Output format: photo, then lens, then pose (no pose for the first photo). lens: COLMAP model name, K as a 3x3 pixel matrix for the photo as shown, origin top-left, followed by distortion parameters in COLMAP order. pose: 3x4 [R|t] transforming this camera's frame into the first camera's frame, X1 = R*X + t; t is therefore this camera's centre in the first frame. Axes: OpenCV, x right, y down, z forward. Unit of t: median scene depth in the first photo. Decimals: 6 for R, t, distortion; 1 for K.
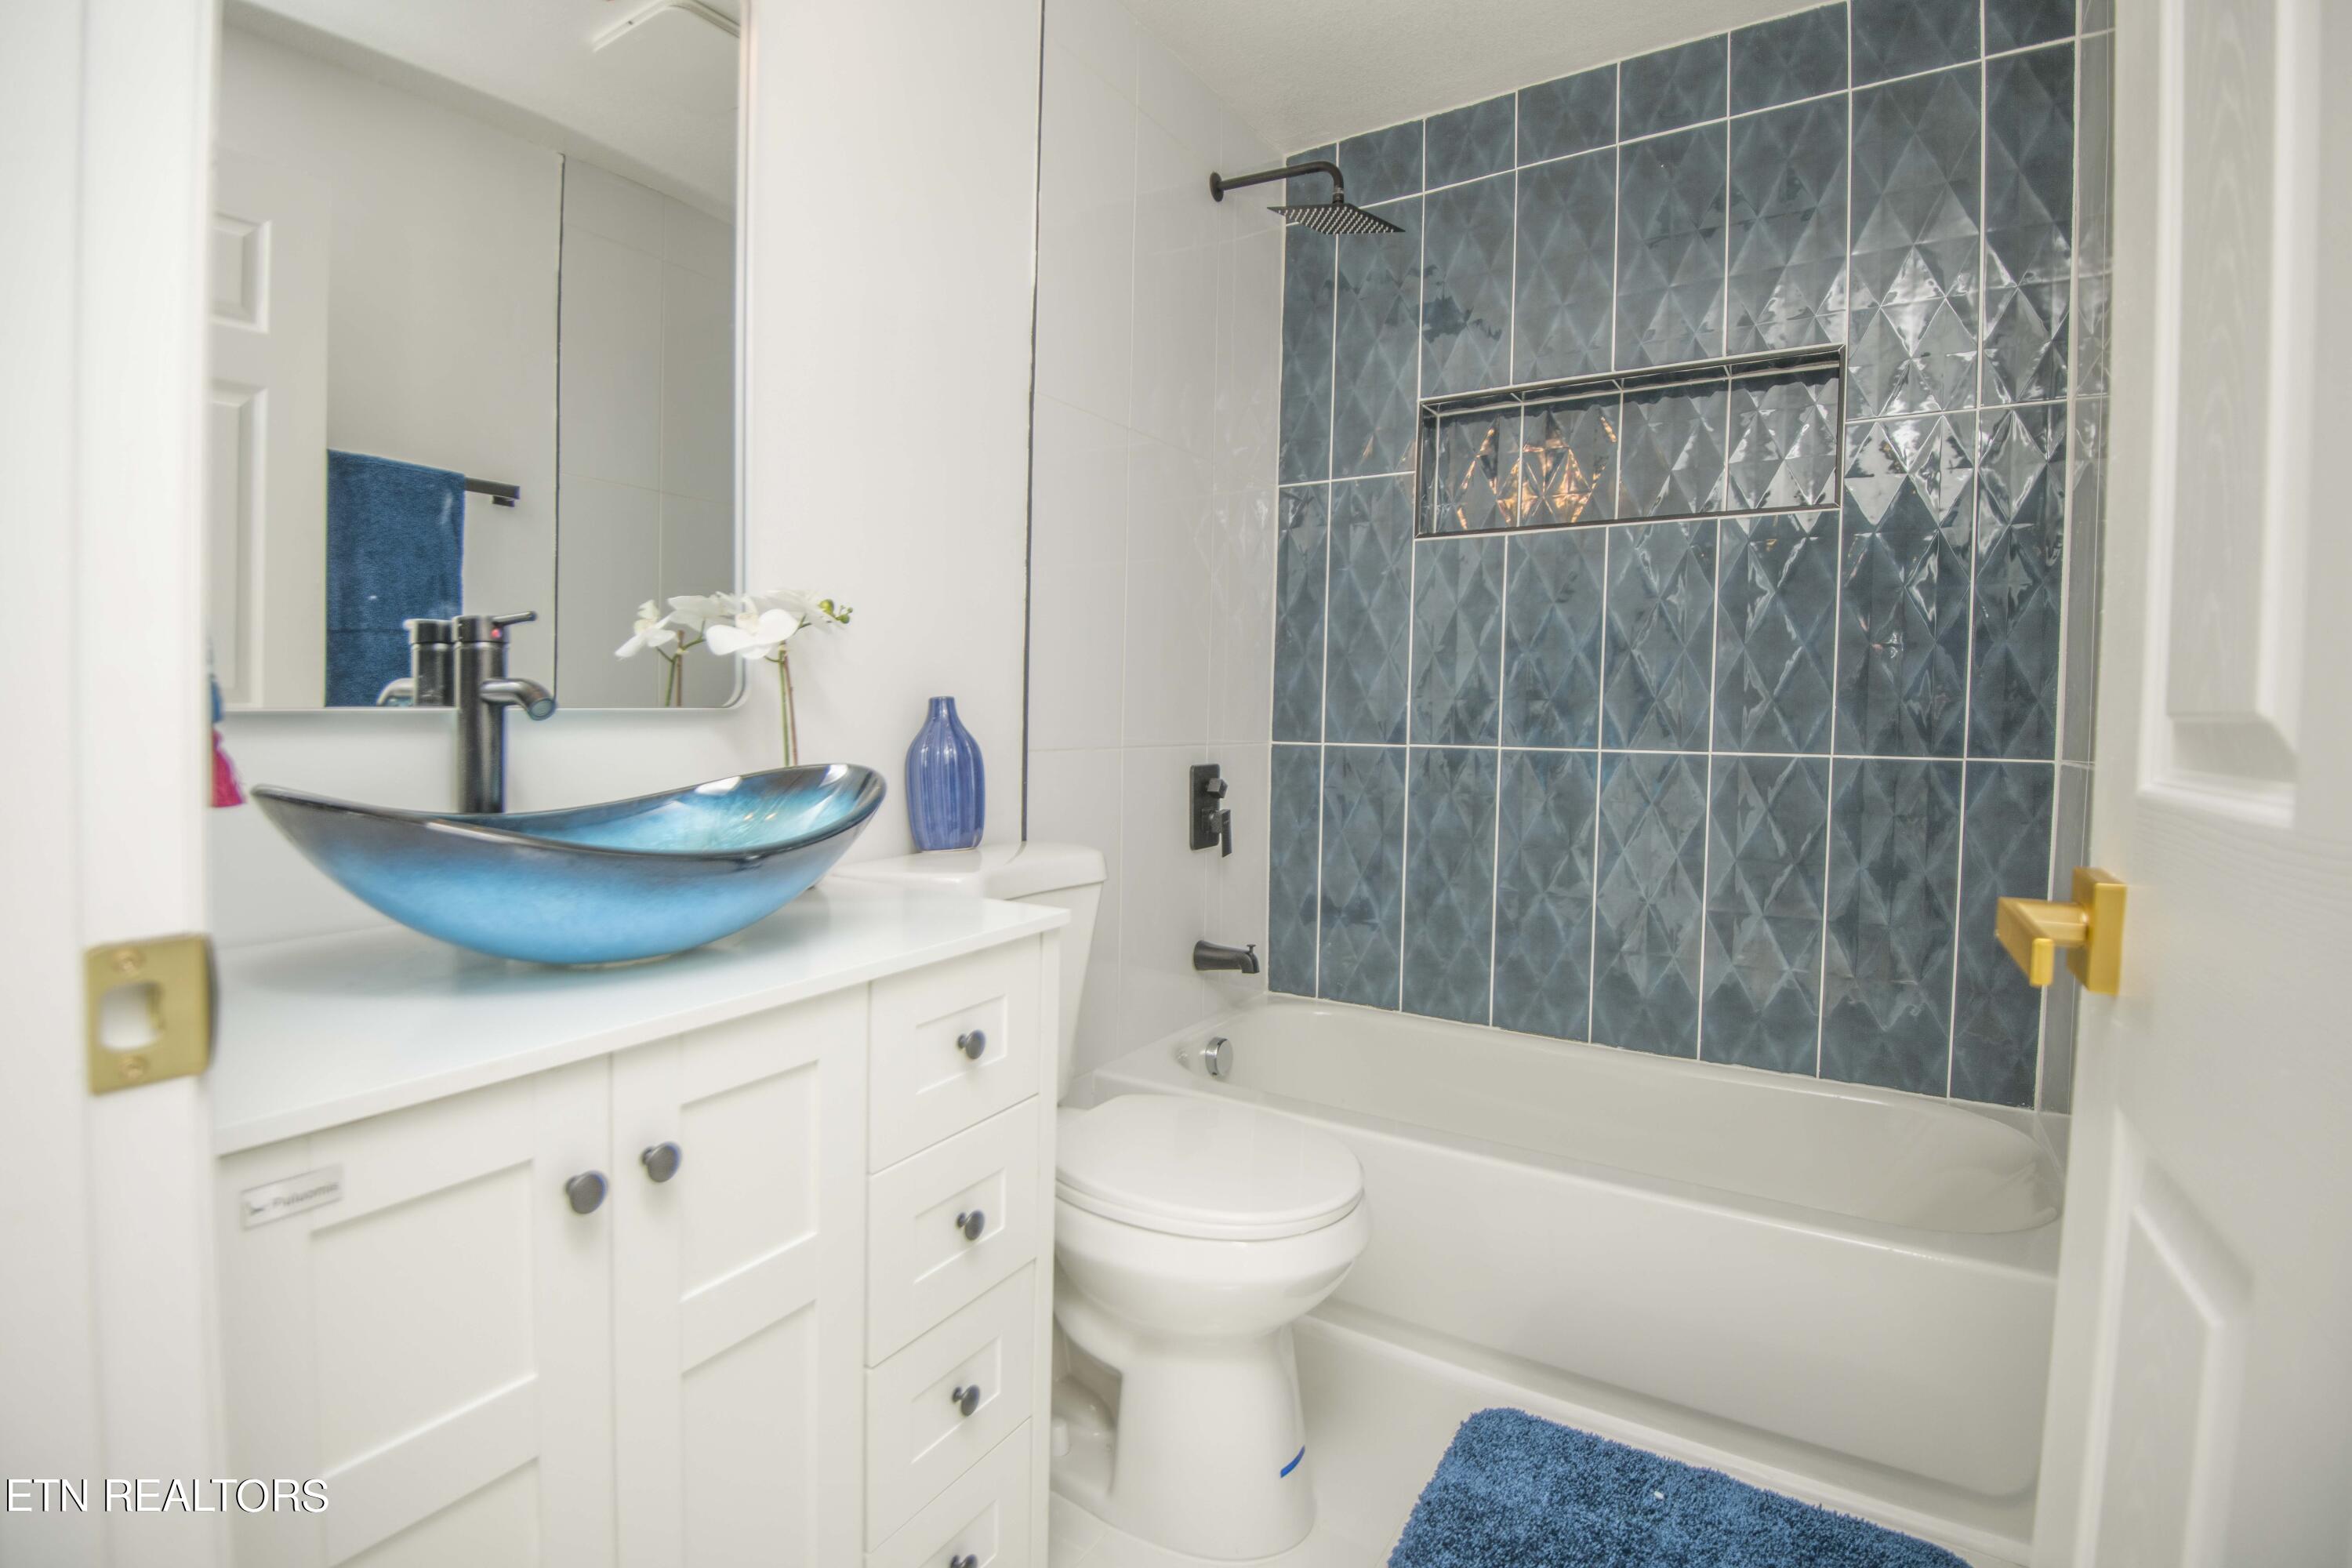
lens RADIAL K [[1064.8, 0, 1176.0], [0, 1064.8, 784.0], [0, 0, 1]] dist [-0.025526, -0.007694]
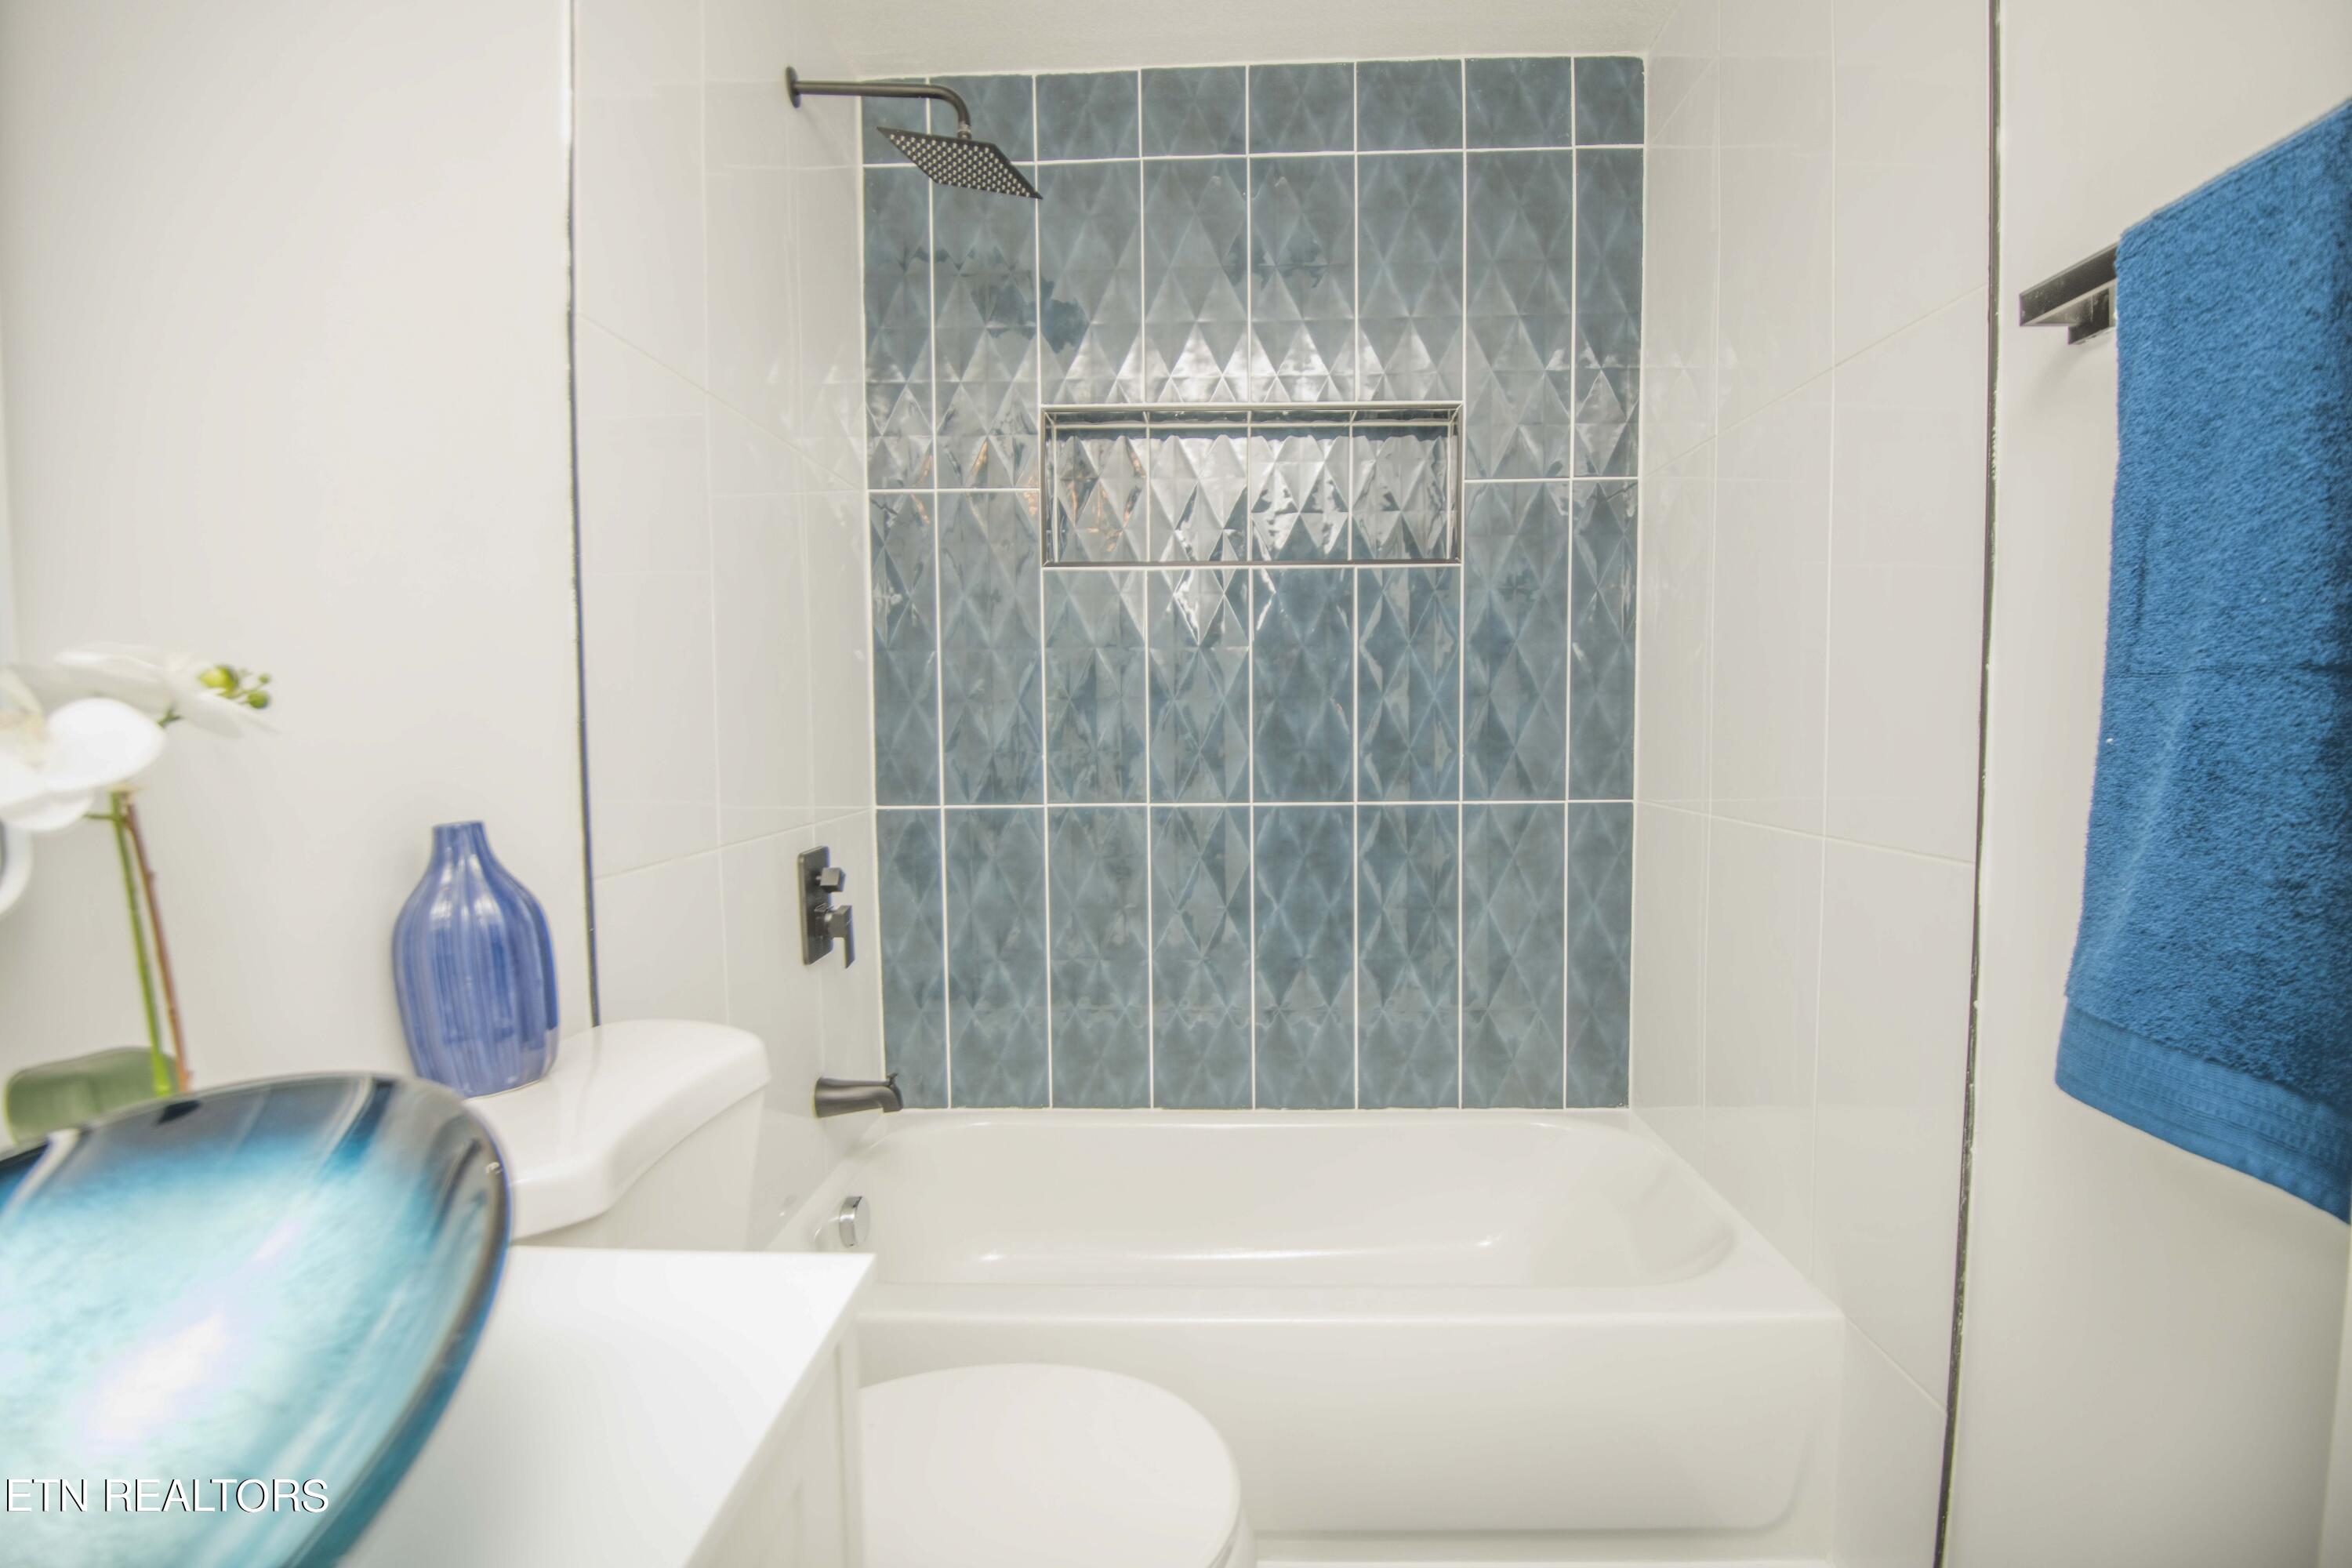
lens RADIAL K [[1029.4, 0, 1175.3], [0, 1029.4, 796.4], [0, 0, 1]] dist [-0.013406, -0.000330]
pose [[0.867517, -0.056232, 0.494219, -0.116905], [0.047453, 0.998414, 0.030302, -0.071004], [-0.495139, -0.002836, 0.868809, 0.236107]]
